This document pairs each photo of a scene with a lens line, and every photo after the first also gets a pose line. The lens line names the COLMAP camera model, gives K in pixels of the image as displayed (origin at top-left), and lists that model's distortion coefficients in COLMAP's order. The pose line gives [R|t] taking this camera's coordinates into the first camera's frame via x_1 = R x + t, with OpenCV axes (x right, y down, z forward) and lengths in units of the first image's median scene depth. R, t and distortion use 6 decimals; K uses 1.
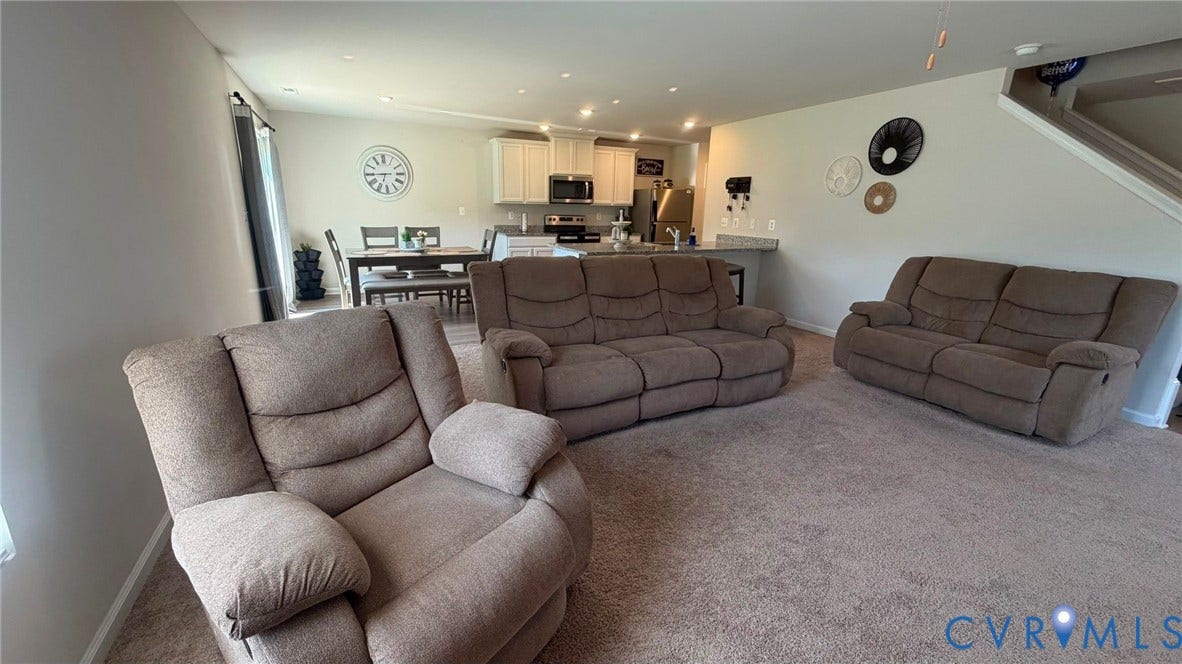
lens RADIAL K [[469.1, 0, 584.0], [0, 469.1, 332.7], [0, 0, 1]] dist [0.000297, 0.000570]
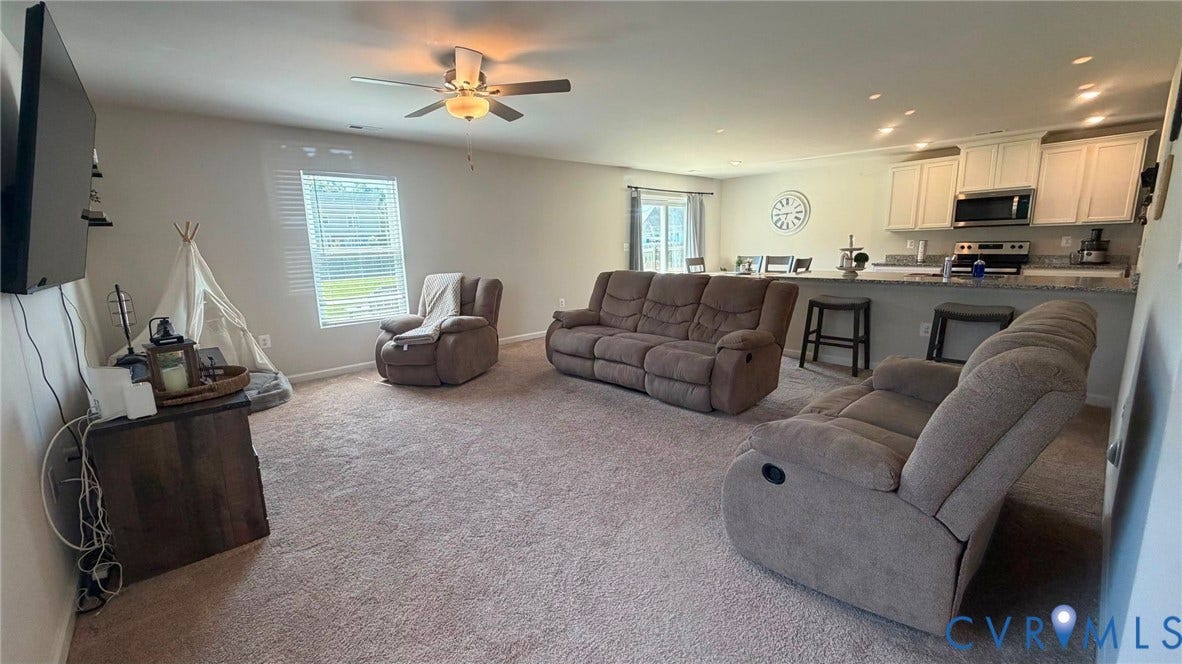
lens RADIAL K [[469.1, 0, 588.1], [0, 469.1, 330.0], [0, 0, 1]] dist [0.000297, 0.000570]
pose [[0.282519, 0.143717, -0.948435, 0.614336], [-0.217926, 0.972477, 0.082445, -0.032462], [0.934180, 0.183396, 0.306063, 0.198886]]
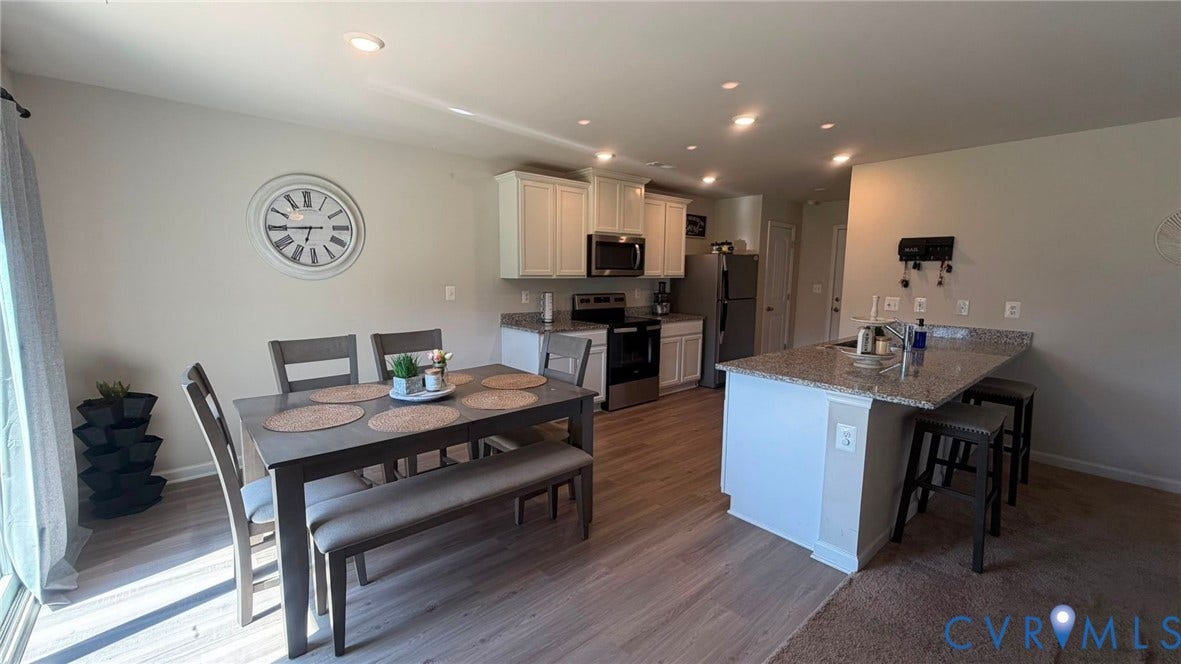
lens RADIAL K [[468.7, 0, 591.7], [0, 468.7, 338.6], [0, 0, 1]] dist [0.000297, 0.000570]
pose [[0.963510, -0.049354, 0.263084, -0.265007], [0.079814, 0.991118, -0.106374, -0.138589], [-0.255498, 0.123490, 0.958891, 0.442865]]
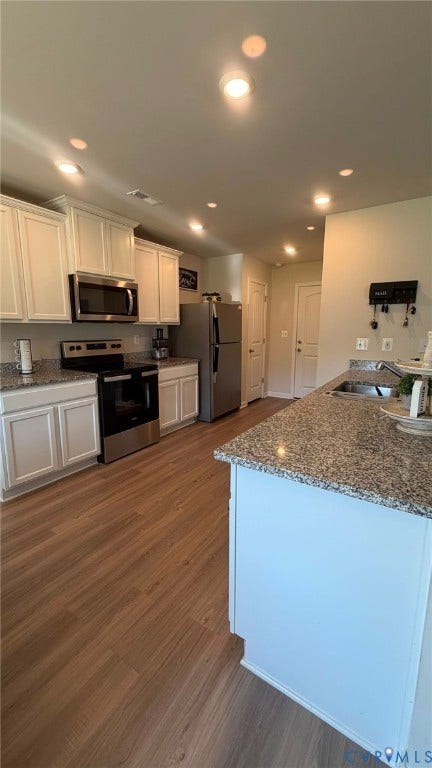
lens RADIAL K [[304.8, 0, 212.7], [0, 304.8, 382.3], [0, 0, 1]] dist [0.000297, 0.000570]
pose [[0.855379, -0.109148, 0.506373, -0.137999], [0.149468, 0.987976, -0.039529, -0.177830], [-0.495970, 0.109498, 0.861408, 0.658396]]
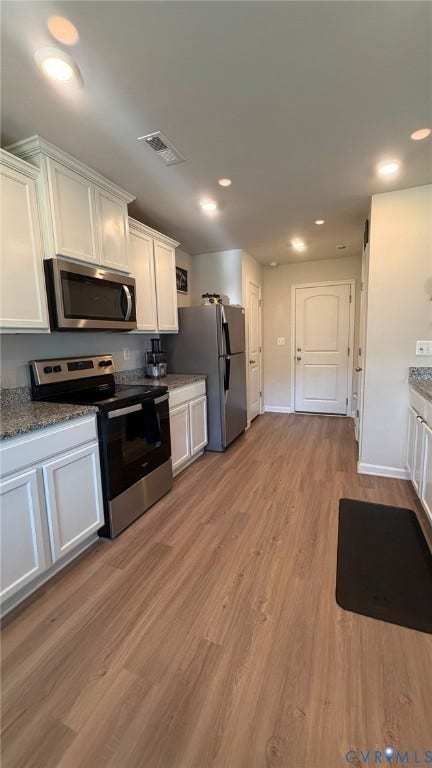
lens RADIAL K [[304.8, 0, 211.2], [0, 304.8, 382.1], [0, 0, 1]] dist [0.000297, 0.000570]
pose [[0.753788, -0.135571, 0.642981, -0.157389], [0.213898, 0.975818, -0.045011, -0.215908], [-0.621331, 0.171461, 0.764558, 0.811048]]
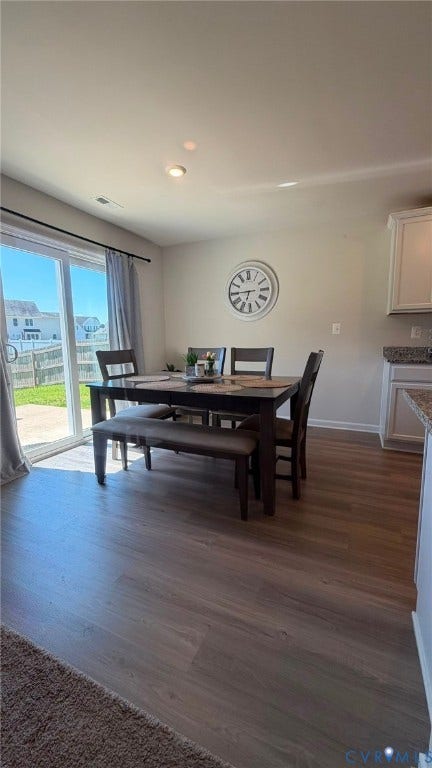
lens RADIAL K [[304.8, 0, 219.3], [0, 304.8, 380.8], [0, 0, 1]] dist [0.000297, 0.000570]
pose [[0.641315, 0.073712, -0.763729, -0.001289], [-0.175505, 0.983078, -0.052491, -0.126798], [0.746936, 0.167702, 0.643399, 0.599586]]
